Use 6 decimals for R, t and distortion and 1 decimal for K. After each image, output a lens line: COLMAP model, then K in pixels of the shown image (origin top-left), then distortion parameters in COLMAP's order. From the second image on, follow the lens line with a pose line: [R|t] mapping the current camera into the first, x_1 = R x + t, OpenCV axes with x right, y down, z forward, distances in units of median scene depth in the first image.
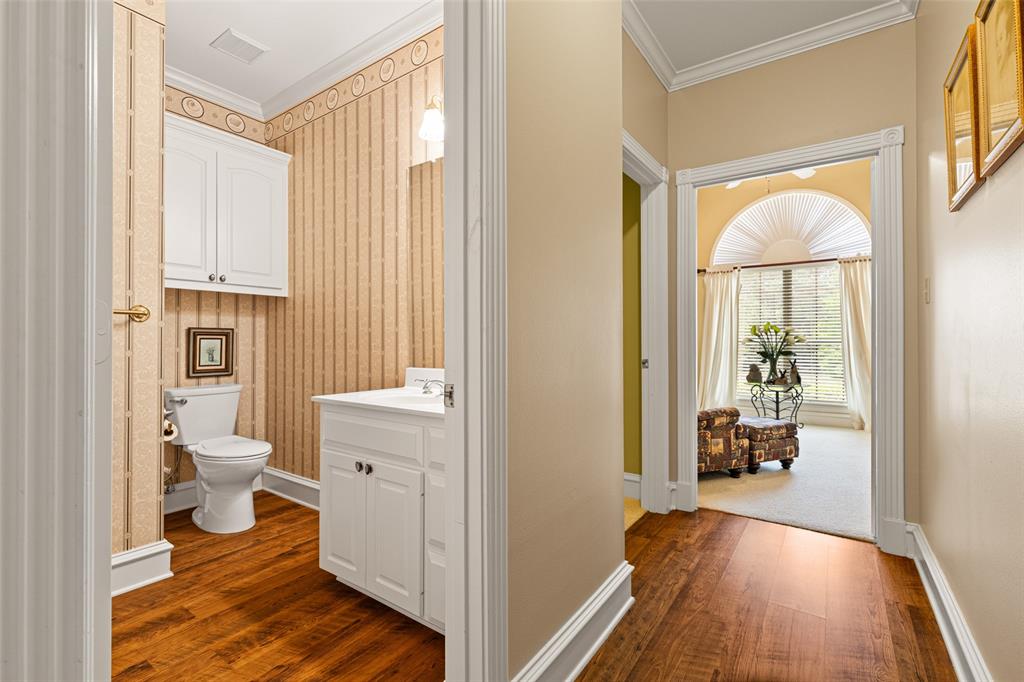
lens RADIAL K [[462.4, 0, 512.1], [0, 462.4, 336.9], [0, 0, 1]] dist [-0.000271, 0.000067]
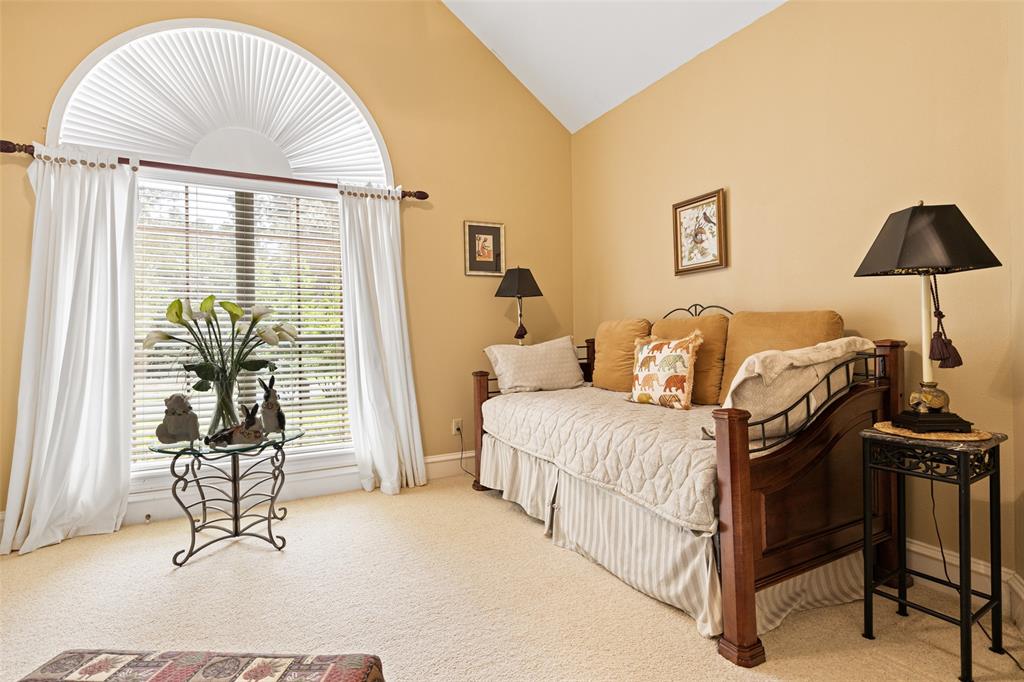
lens RADIAL K [[498.9, 0, 514.2], [0, 498.9, 332.9], [0, 0, 1]] dist [0.002550, -0.000011]
pose [[0.446366, -0.010327, 0.894791, 0.267167], [-0.006719, 0.999867, 0.014891, -0.004910], [-0.894825, -0.012659, 0.446237, 0.547576]]
